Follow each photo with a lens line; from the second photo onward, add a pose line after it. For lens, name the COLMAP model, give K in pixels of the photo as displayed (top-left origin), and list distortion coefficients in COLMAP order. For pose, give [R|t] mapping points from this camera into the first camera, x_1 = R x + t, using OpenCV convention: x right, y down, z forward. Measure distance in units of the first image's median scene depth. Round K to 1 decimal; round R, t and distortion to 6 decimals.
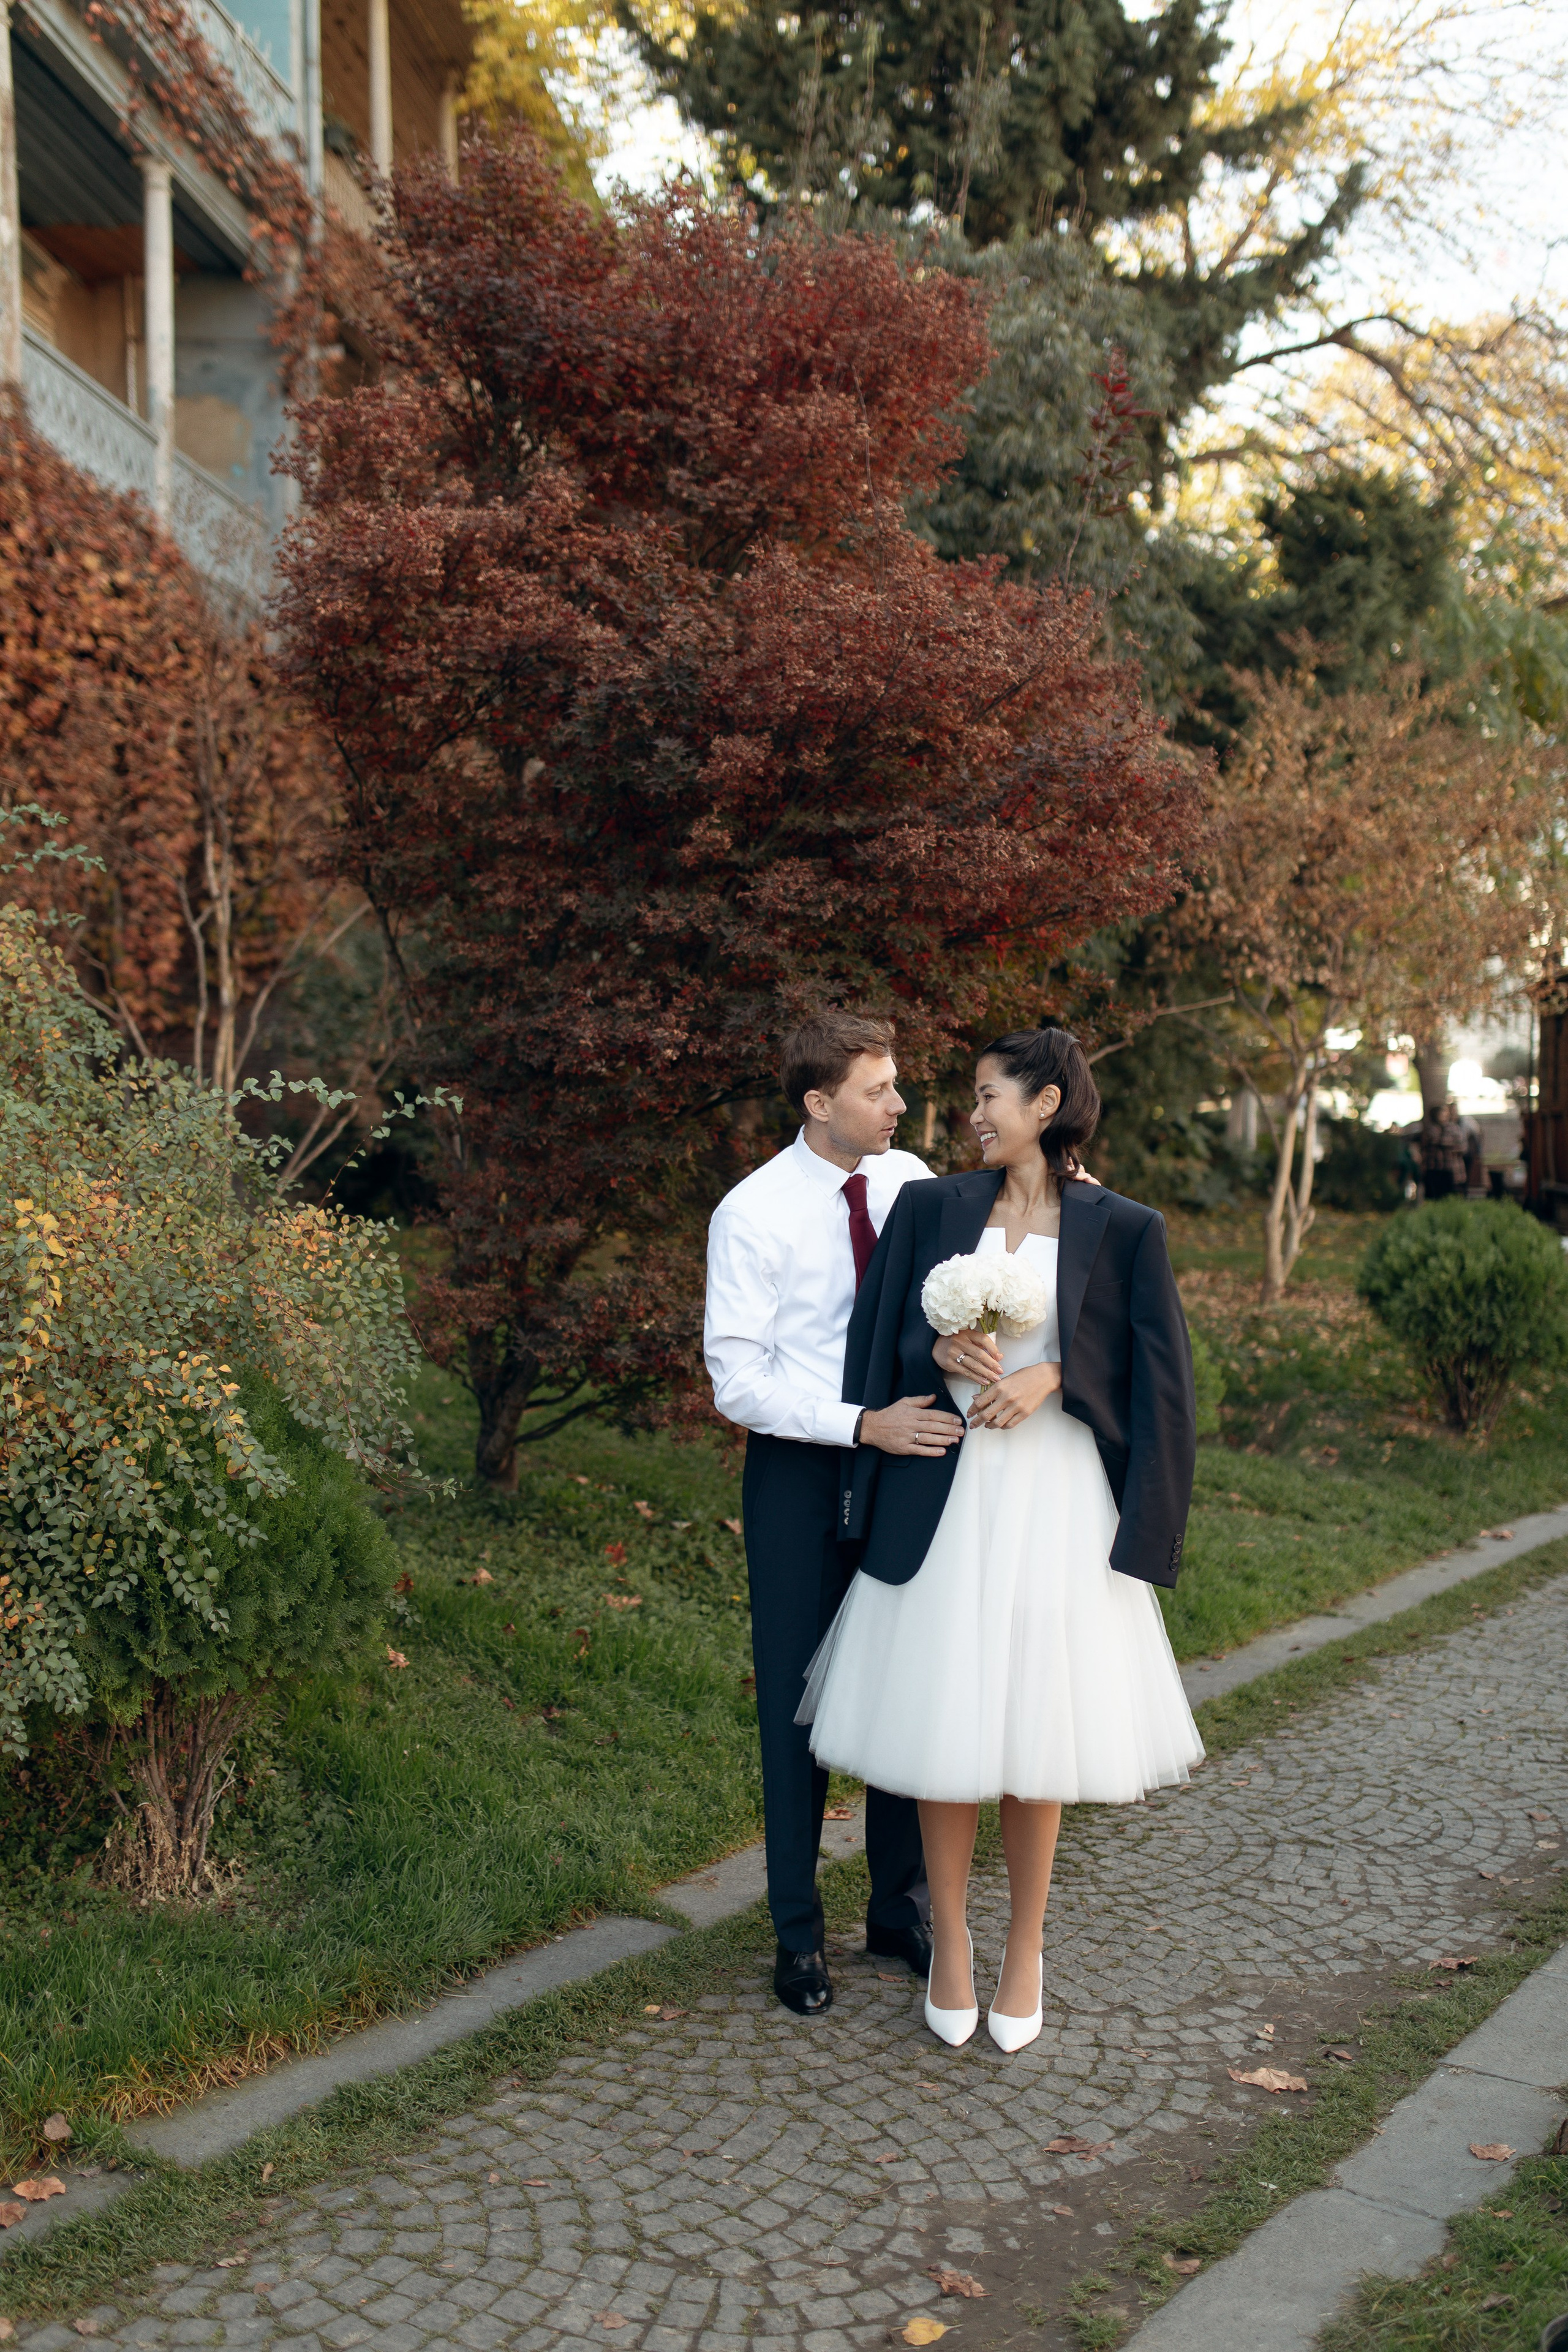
lens RADIAL K [[2208.7, 0, 784.0], [0, 2208.7, 1176.0], [0, 0, 1]] dist [0.000018, 0.007553]
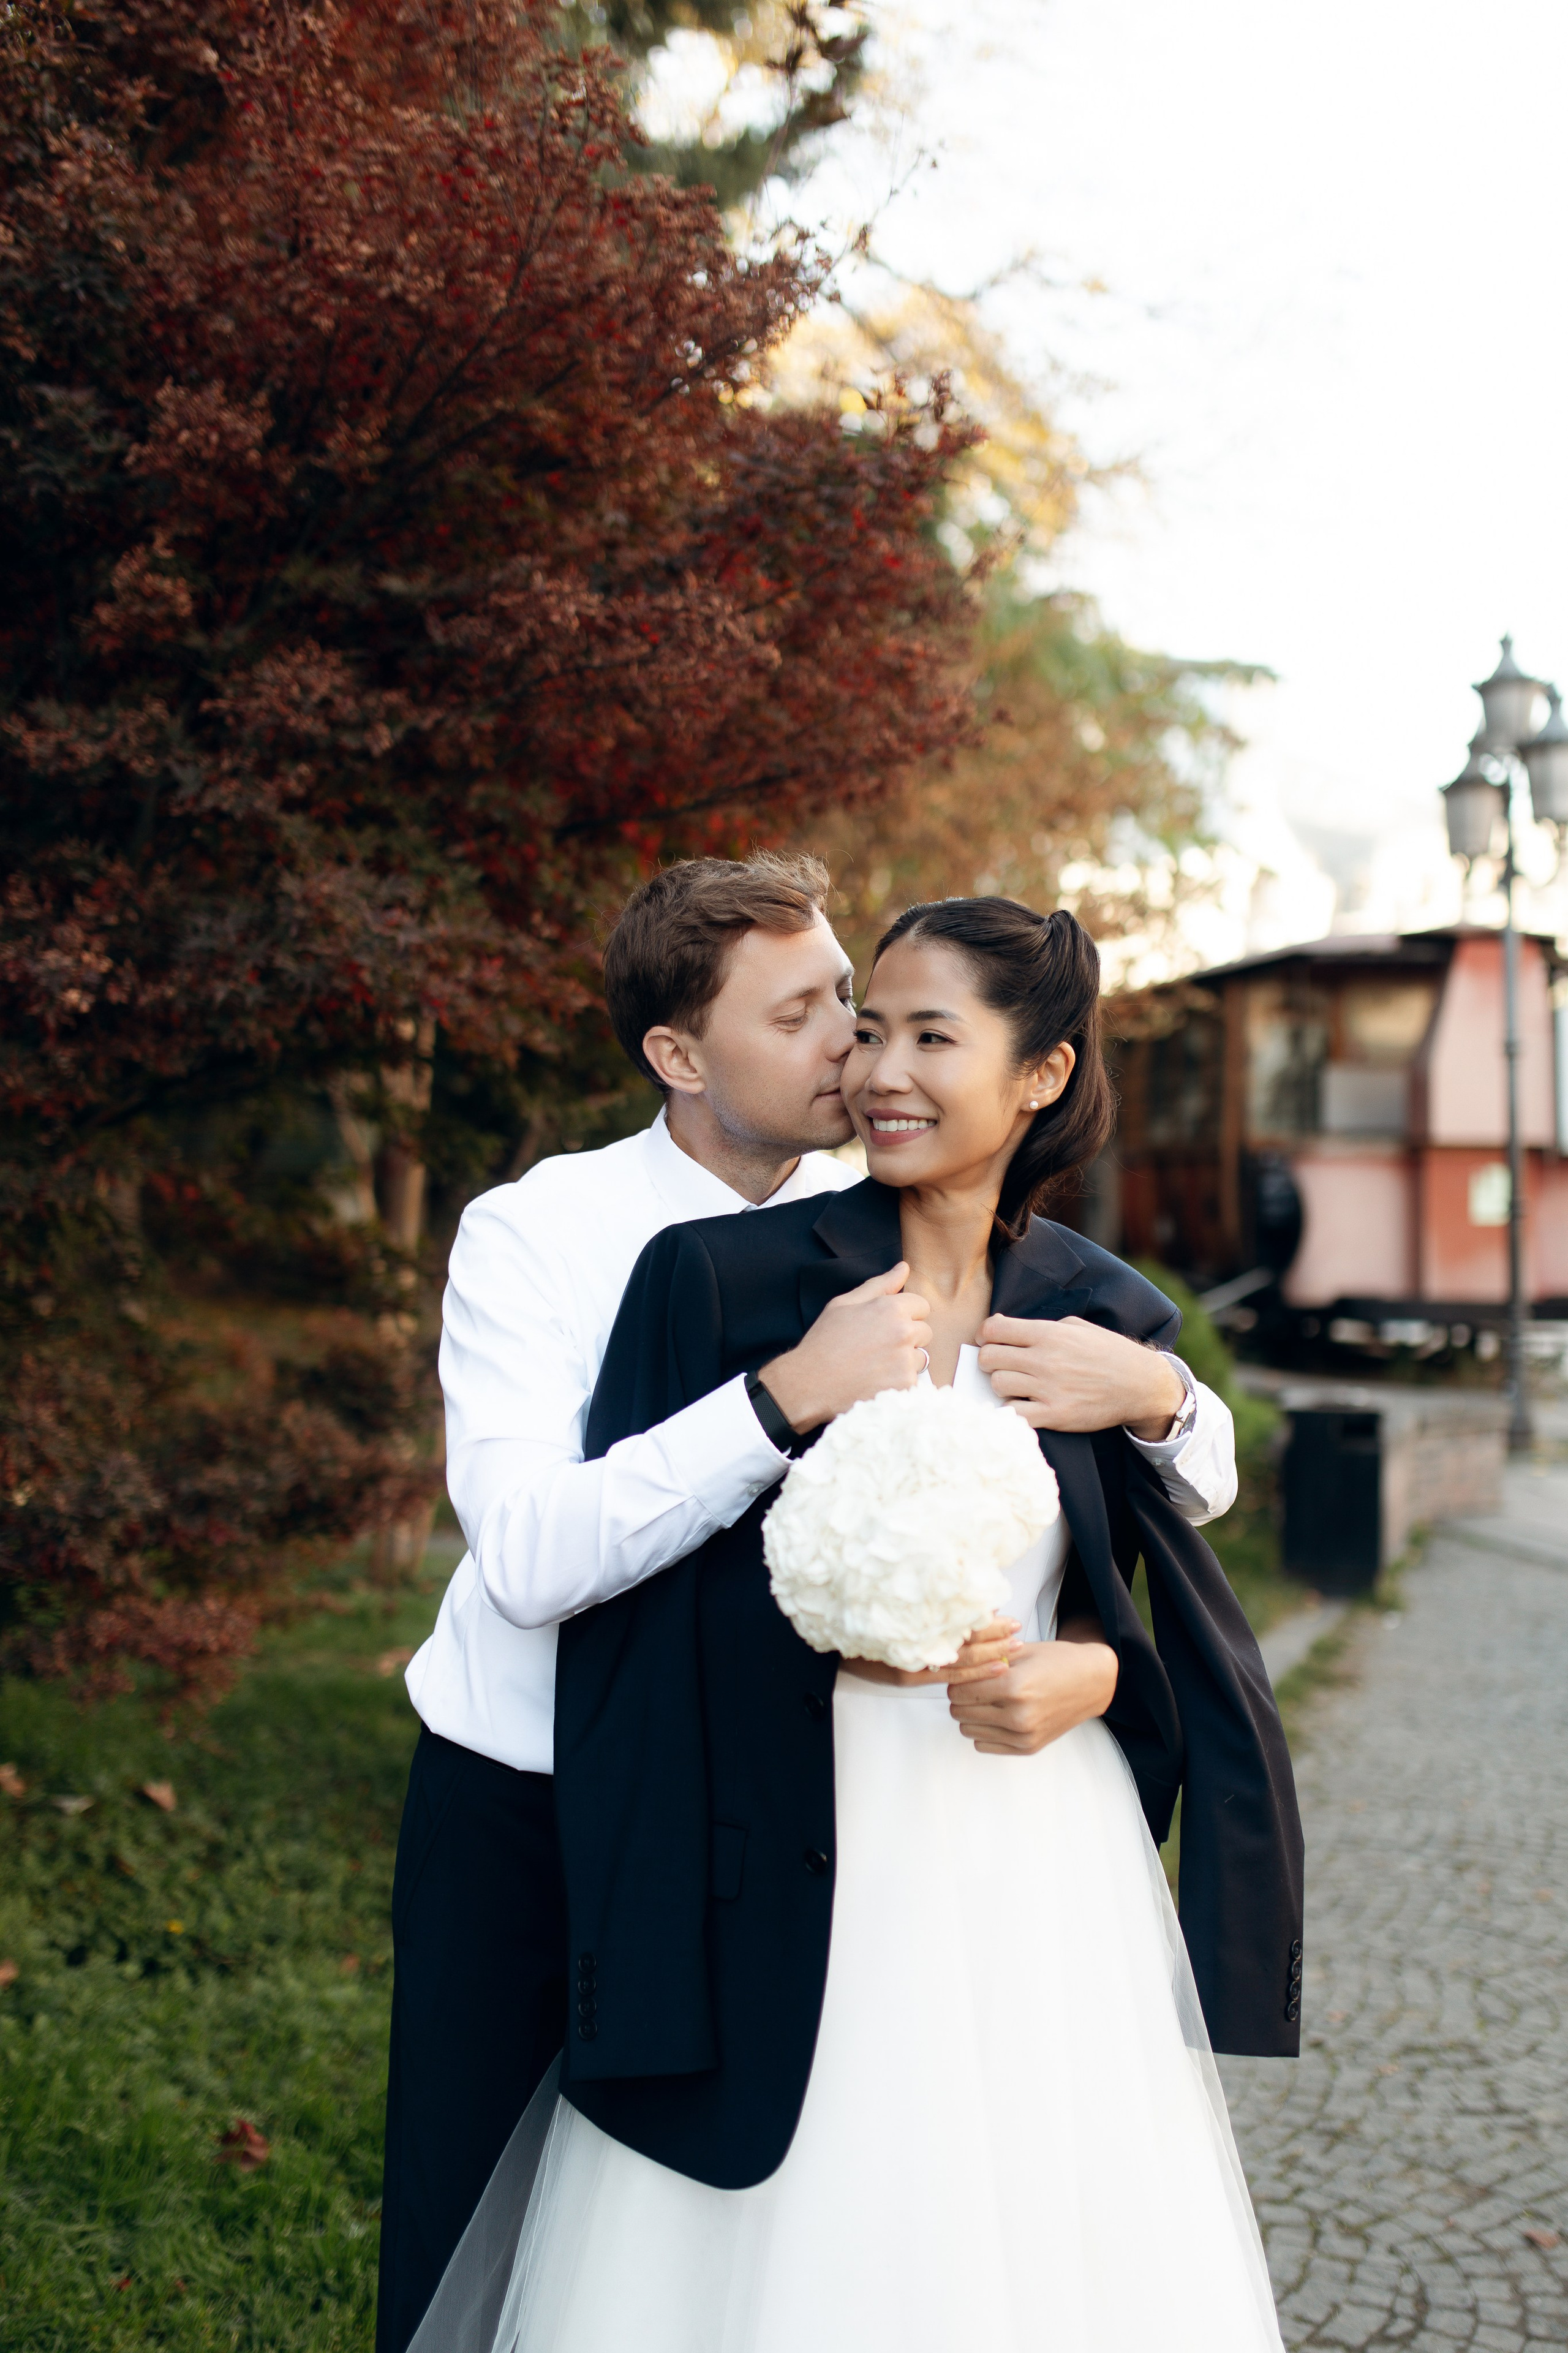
lens RADIAL K [[2358.3, 0, 788.5], [0, 2358.3, 1207.7], [0, 0, 1]] dist [-0.001318, 0.006234]
pose [[0.961810, -0.013115, 0.273402, -0.042205], [0.012455, 0.999914, 0.004152, -0.007084], [-0.273433, -0.000589, 0.961891, 0.415188]]
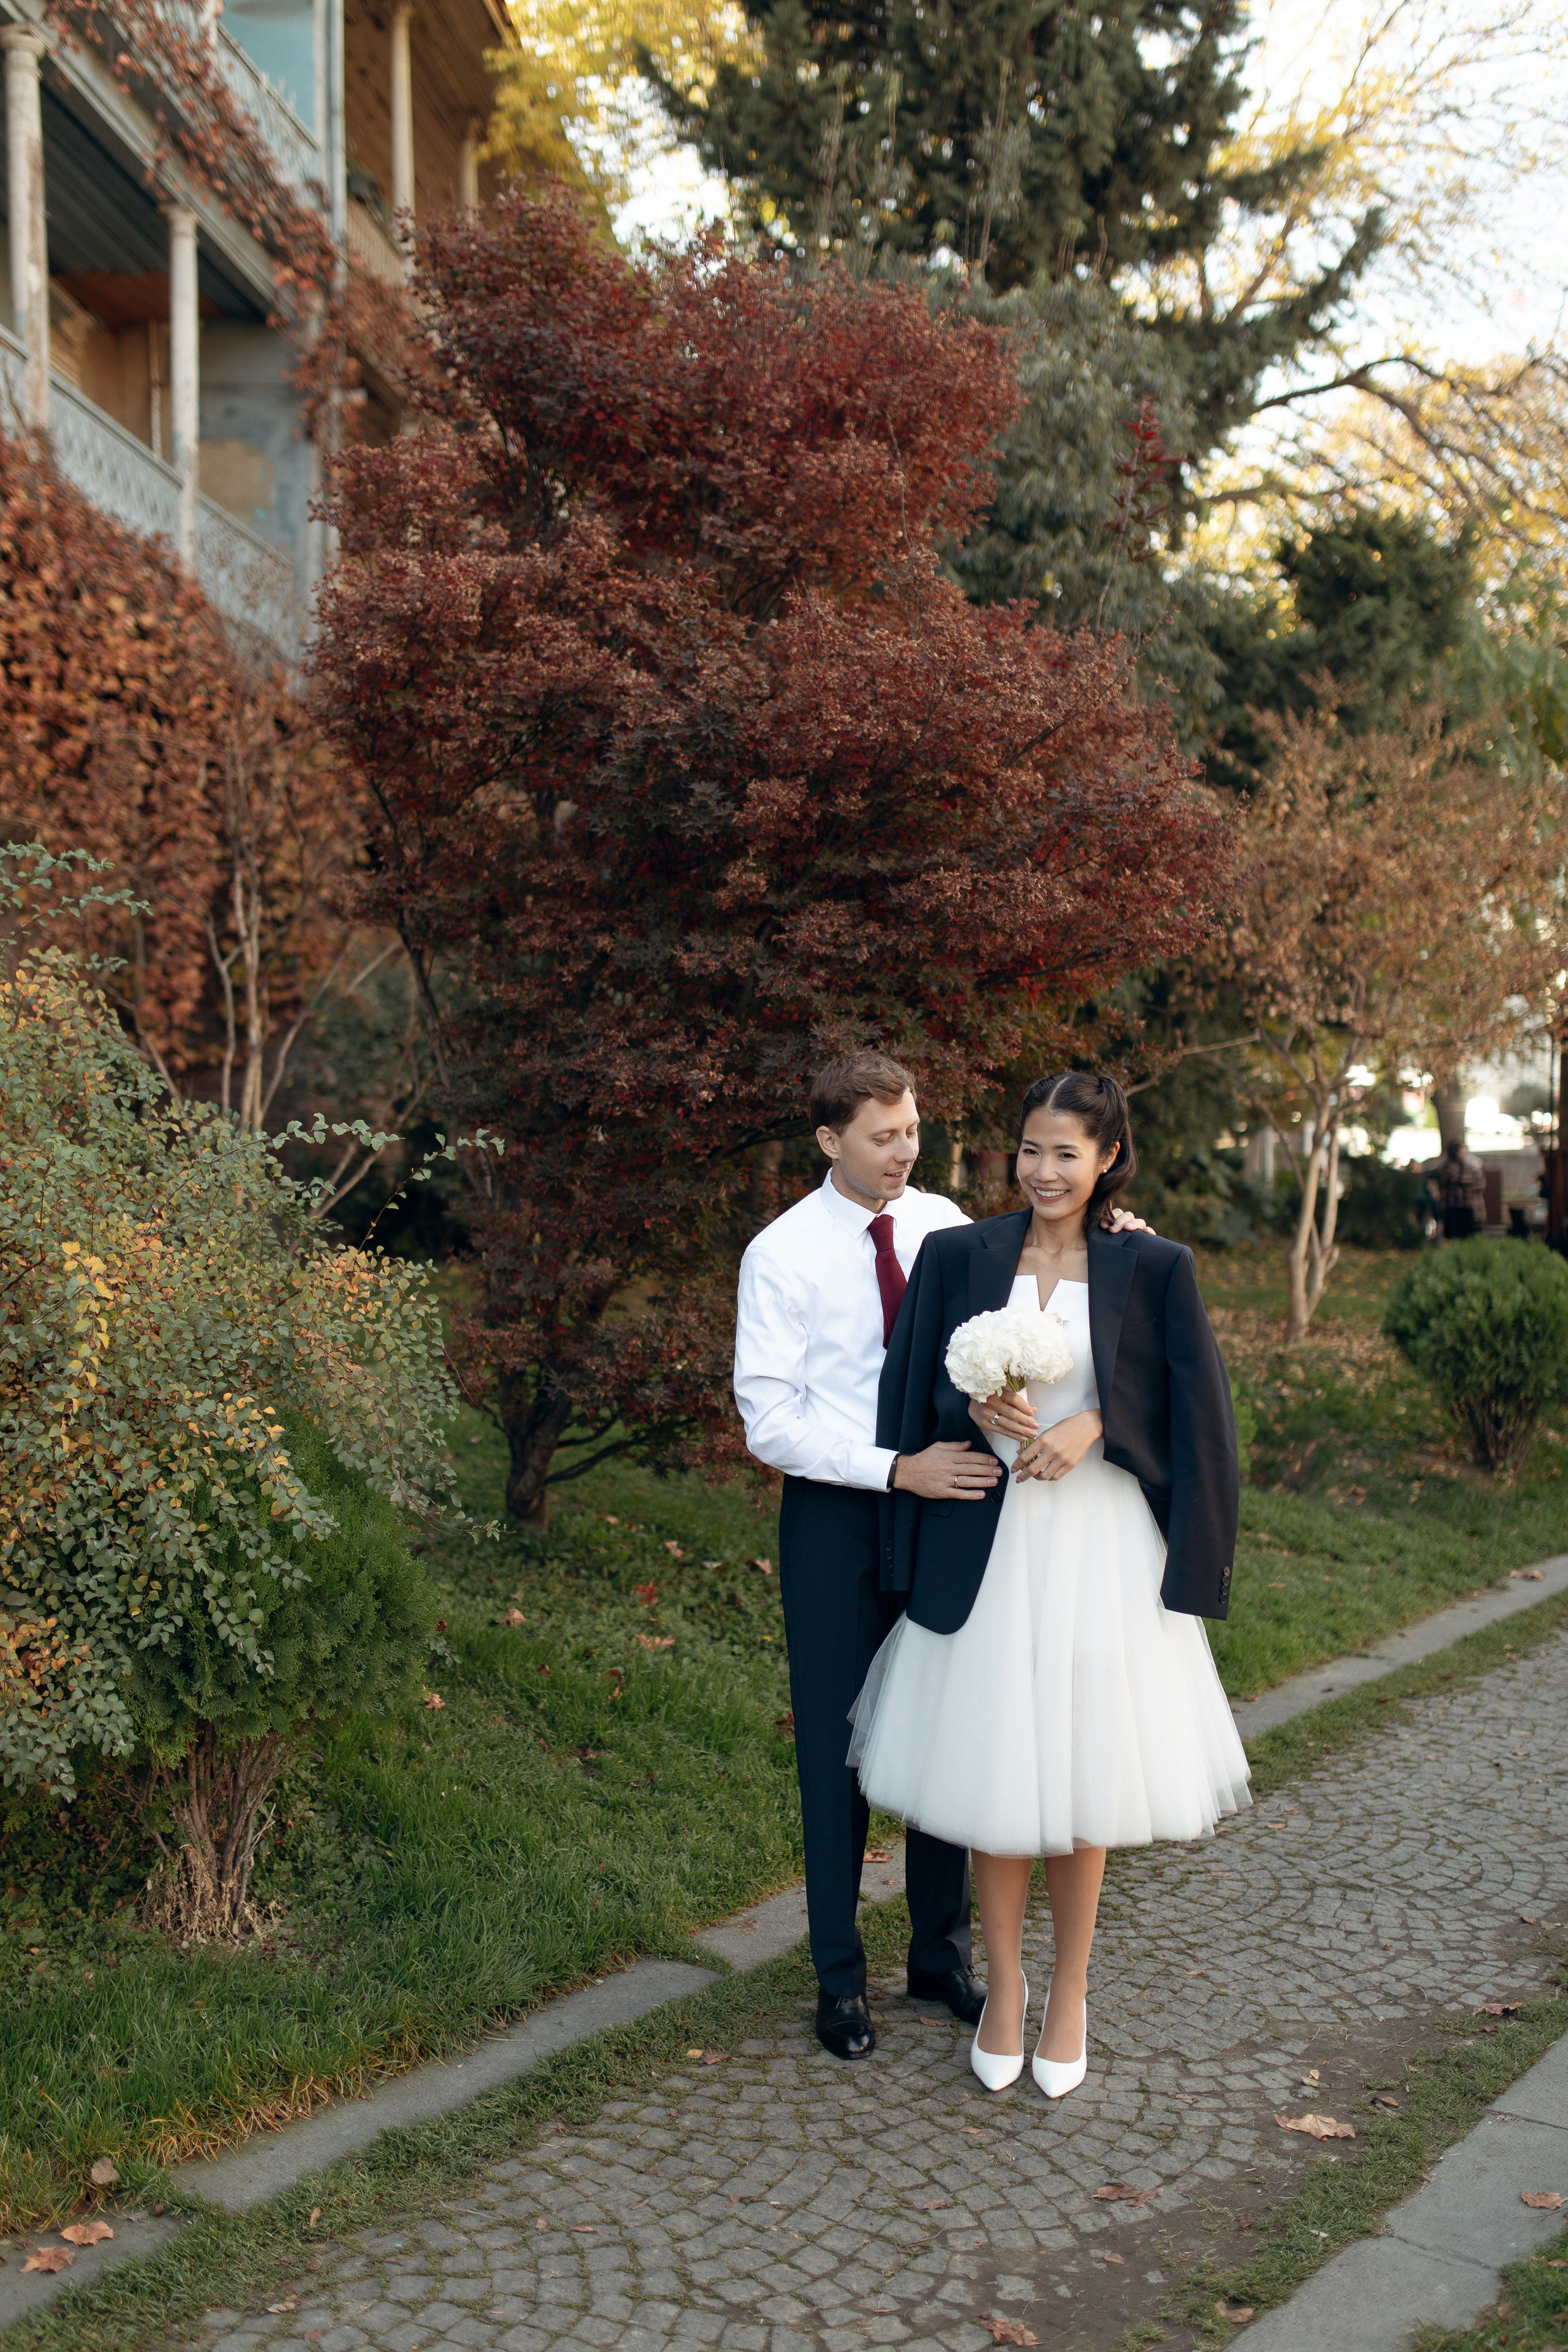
lens RADIAL K [[2208.7, 0, 784.0], [0, 2208.7, 1176.0], [0, 0, 1]] dist [0.000018, 0.007553]
pose [[0.999979, -0.000352, -0.006424, -0.009423], [0.000245, 0.999863, -0.016573, -0.002029], [0.006429, 0.016571, 0.999842, -0.003323]]
